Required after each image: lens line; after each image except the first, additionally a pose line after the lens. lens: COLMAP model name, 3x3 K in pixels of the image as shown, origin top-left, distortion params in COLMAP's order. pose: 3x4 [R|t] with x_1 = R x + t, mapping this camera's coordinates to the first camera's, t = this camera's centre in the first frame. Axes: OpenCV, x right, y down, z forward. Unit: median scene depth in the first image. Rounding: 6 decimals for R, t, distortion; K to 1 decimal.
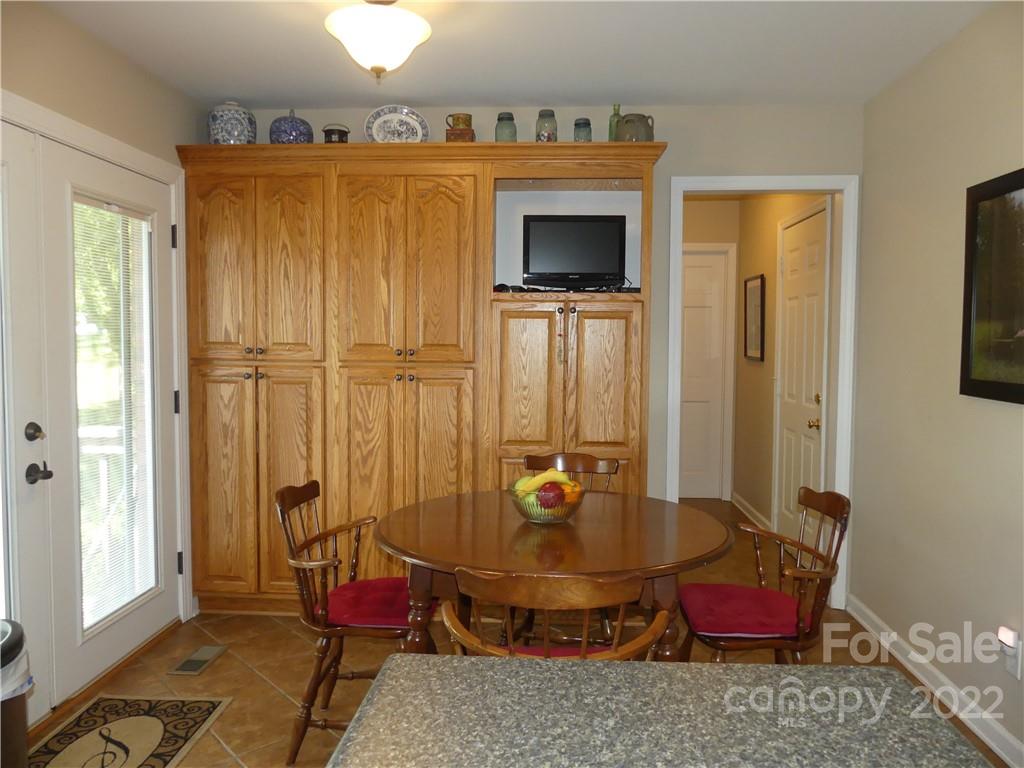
lens RADIAL K [[768.7, 0, 509.1], [0, 768.7, 385.9], [0, 0, 1]] dist [-0.011292, -0.004812]
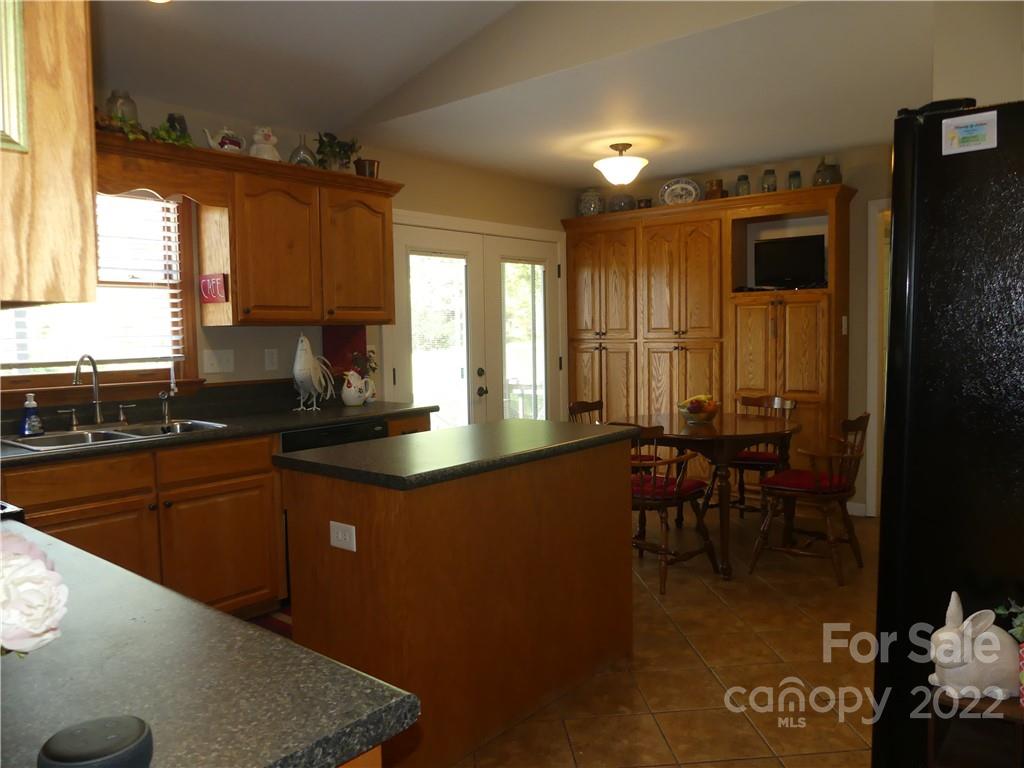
lens RADIAL K [[768.7, 0, 512.3], [0, 768.7, 381.1], [0, 0, 1]] dist [-0.011292, -0.004812]
pose [[0.803603, 0.014879, -0.594980, 0.542770], [-0.010815, 0.999887, 0.010398, 0.045262], [0.595068, -0.001921, 0.803673, -0.507714]]
